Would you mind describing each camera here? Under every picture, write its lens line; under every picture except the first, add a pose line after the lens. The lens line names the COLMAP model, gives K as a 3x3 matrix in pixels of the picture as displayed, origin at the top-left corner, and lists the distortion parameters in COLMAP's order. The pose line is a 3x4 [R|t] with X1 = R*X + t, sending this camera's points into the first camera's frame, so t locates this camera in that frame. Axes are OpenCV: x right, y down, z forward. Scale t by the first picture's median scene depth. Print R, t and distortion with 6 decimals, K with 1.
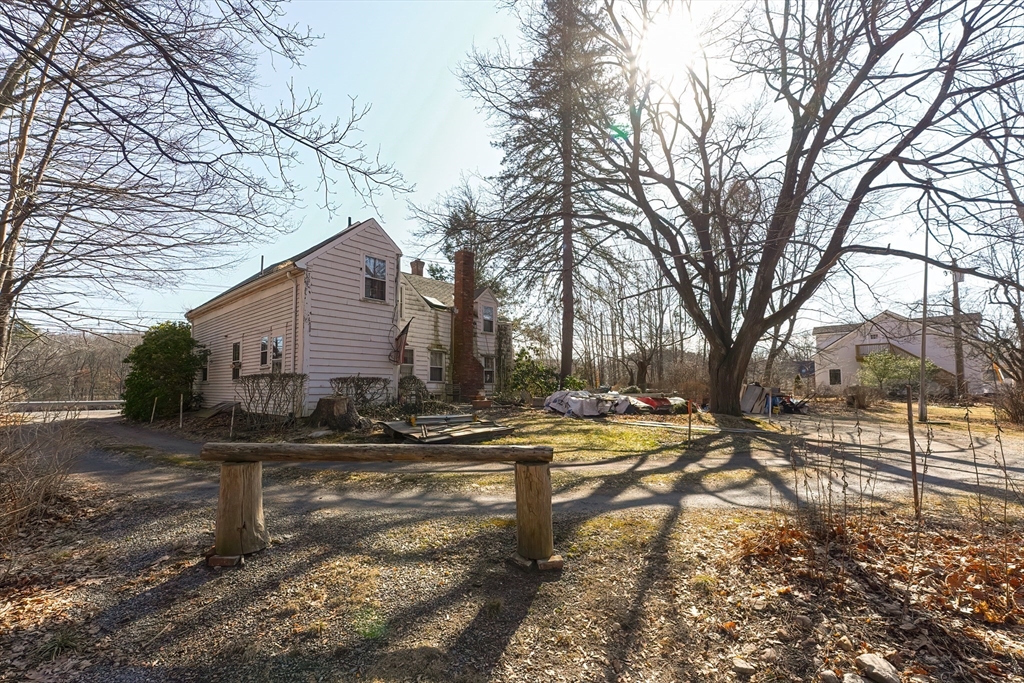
lens RADIAL K [[438.6, 0, 513.3], [0, 438.6, 360.9], [0, 0, 1]] dist [-0.003586, -0.001983]
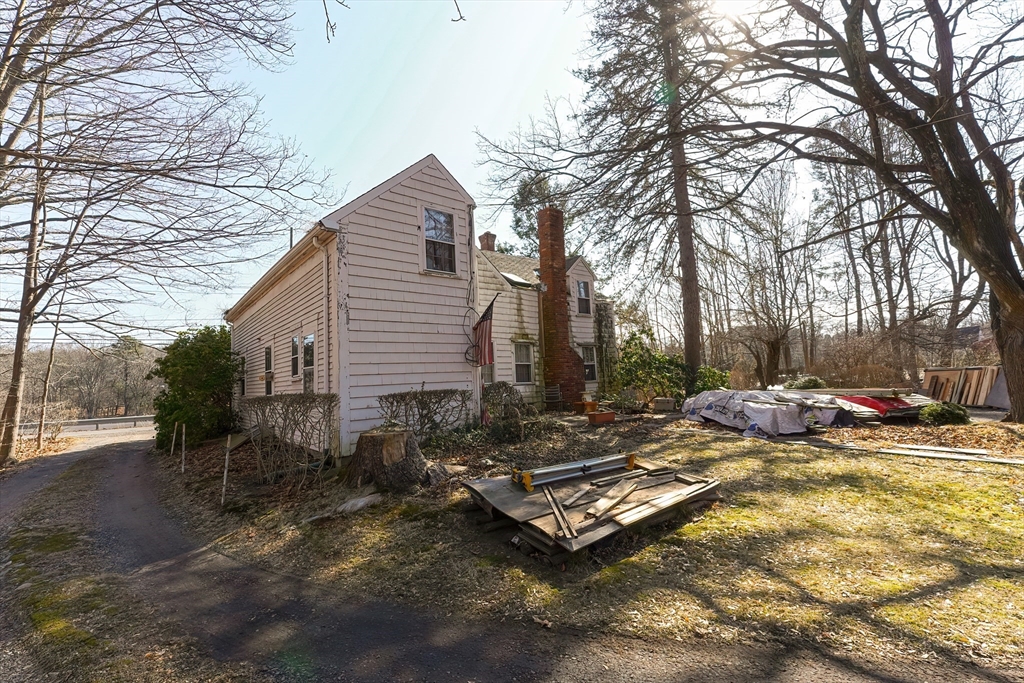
lens RADIAL K [[438.6, 0, 510.4], [0, 438.6, 343.6], [0, 0, 1]] dist [-0.003586, -0.001983]
pose [[0.986932, -0.057584, -0.150495, -0.097945], [0.055367, 0.998287, -0.018884, -0.008864], [0.151324, 0.010304, 0.988430, 0.297869]]
